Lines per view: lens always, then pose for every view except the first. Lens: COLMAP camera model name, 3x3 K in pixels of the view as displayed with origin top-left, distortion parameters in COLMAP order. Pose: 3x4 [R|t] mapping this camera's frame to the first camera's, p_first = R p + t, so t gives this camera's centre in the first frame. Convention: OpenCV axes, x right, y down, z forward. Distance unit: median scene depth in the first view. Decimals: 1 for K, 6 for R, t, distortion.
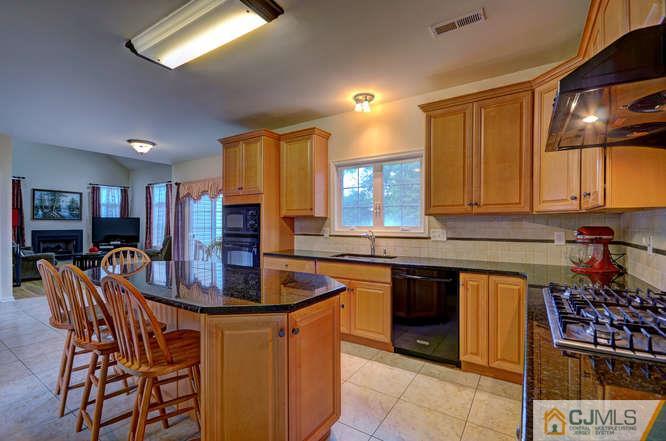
lens RADIAL K [[300.7, 0, 333.0], [0, 300.7, 220.5], [0, 0, 1]] dist [-0.001268, -0.000300]
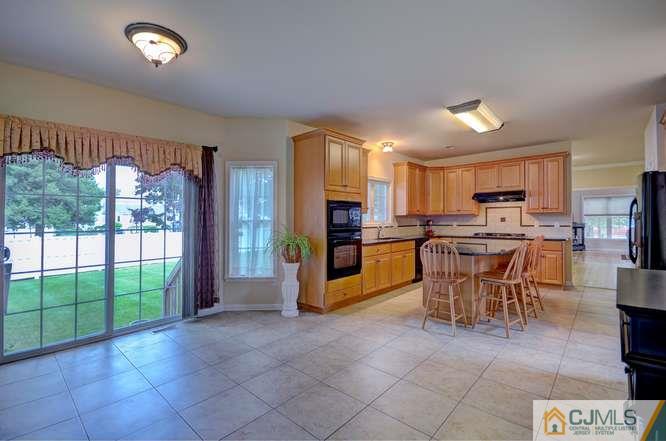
lens RADIAL K [[300.7, 0, 333.0], [0, 300.7, 220.5], [0, 0, 1]] dist [-0.001268, -0.000300]
pose [[0.156816, -0.004371, 0.987618, -1.718504], [-0.002203, 0.999986, 0.004776, 0.011530], [-0.987625, -0.002925, 0.156805, 1.109074]]
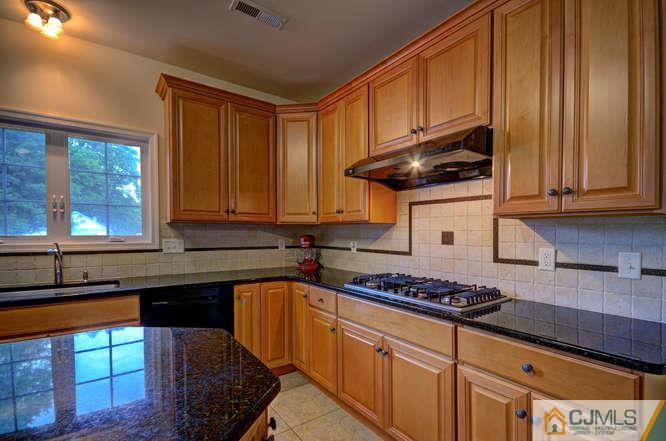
lens RADIAL K [[309.7, 0, 334.3], [0, 309.7, 237.3], [0, 0, 1]] dist [0.000134, -0.000350]
pose [[0.350774, -0.011538, 0.936389, -0.282686], [-0.015919, 0.999706, 0.018281, 0.002862], [-0.936325, -0.021319, 0.350487, 0.302574]]
